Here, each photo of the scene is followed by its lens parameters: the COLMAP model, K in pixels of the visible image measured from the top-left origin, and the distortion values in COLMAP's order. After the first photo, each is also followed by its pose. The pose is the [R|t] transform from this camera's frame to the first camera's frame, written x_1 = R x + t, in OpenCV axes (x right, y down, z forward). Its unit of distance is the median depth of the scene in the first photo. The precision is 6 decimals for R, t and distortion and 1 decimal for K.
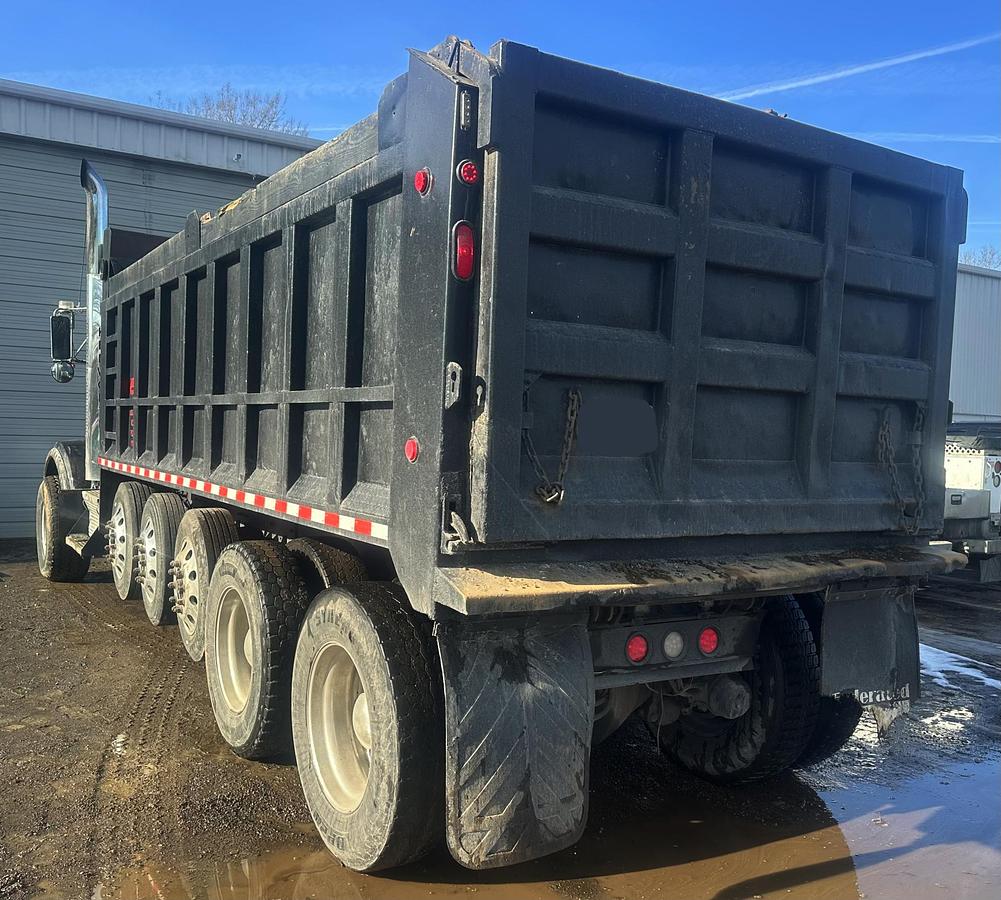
lens RADIAL K [[1002.5, 0, 500.1], [0, 1002.5, 534.3], [0, 0, 1]] dist [0.144121, -0.208075]
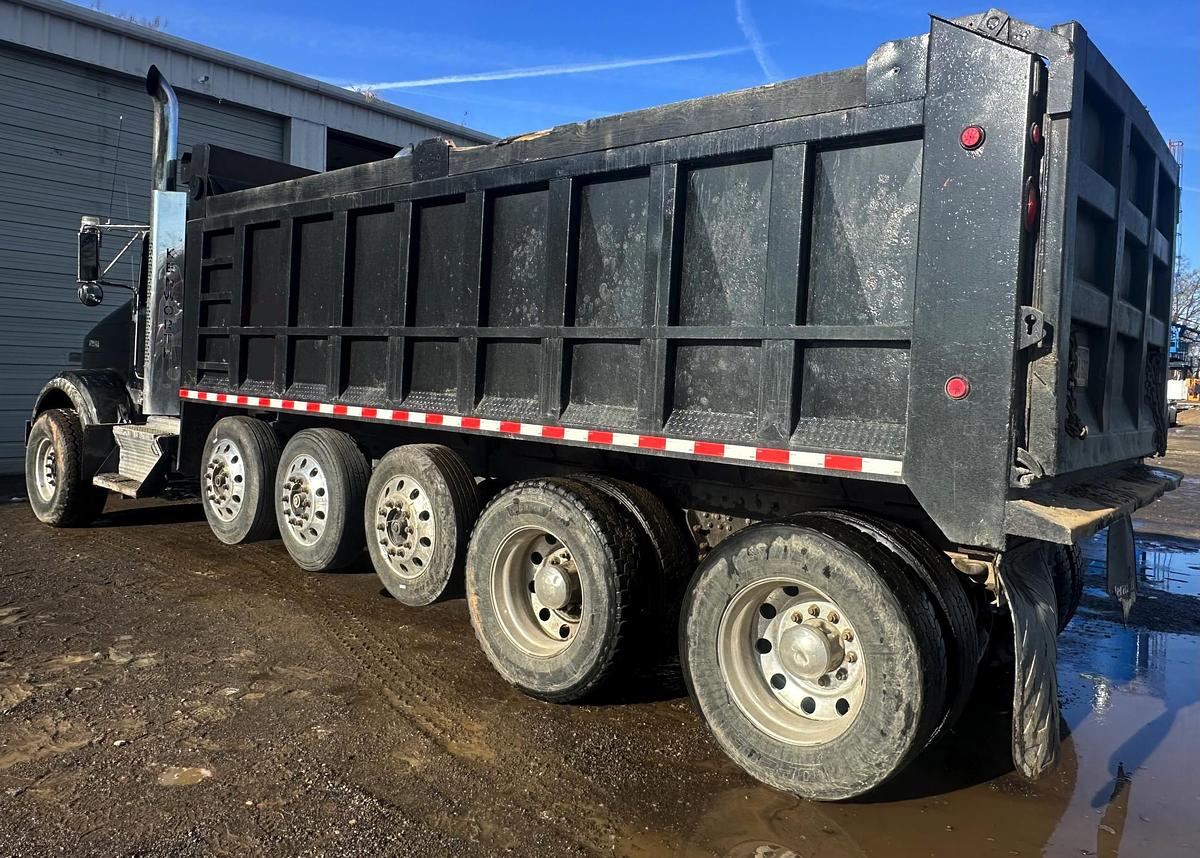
lens RADIAL K [[909.2, 0, 600.0], [0, 909.2, 429.0], [0, 0, 1]] dist [-0.008096, 0.002429]
pose [[0.936255, -0.018374, 0.350840, -0.528753], [0.026582, 0.999474, -0.018594, -0.023763], [-0.350314, 0.026734, 0.936251, 0.173733]]
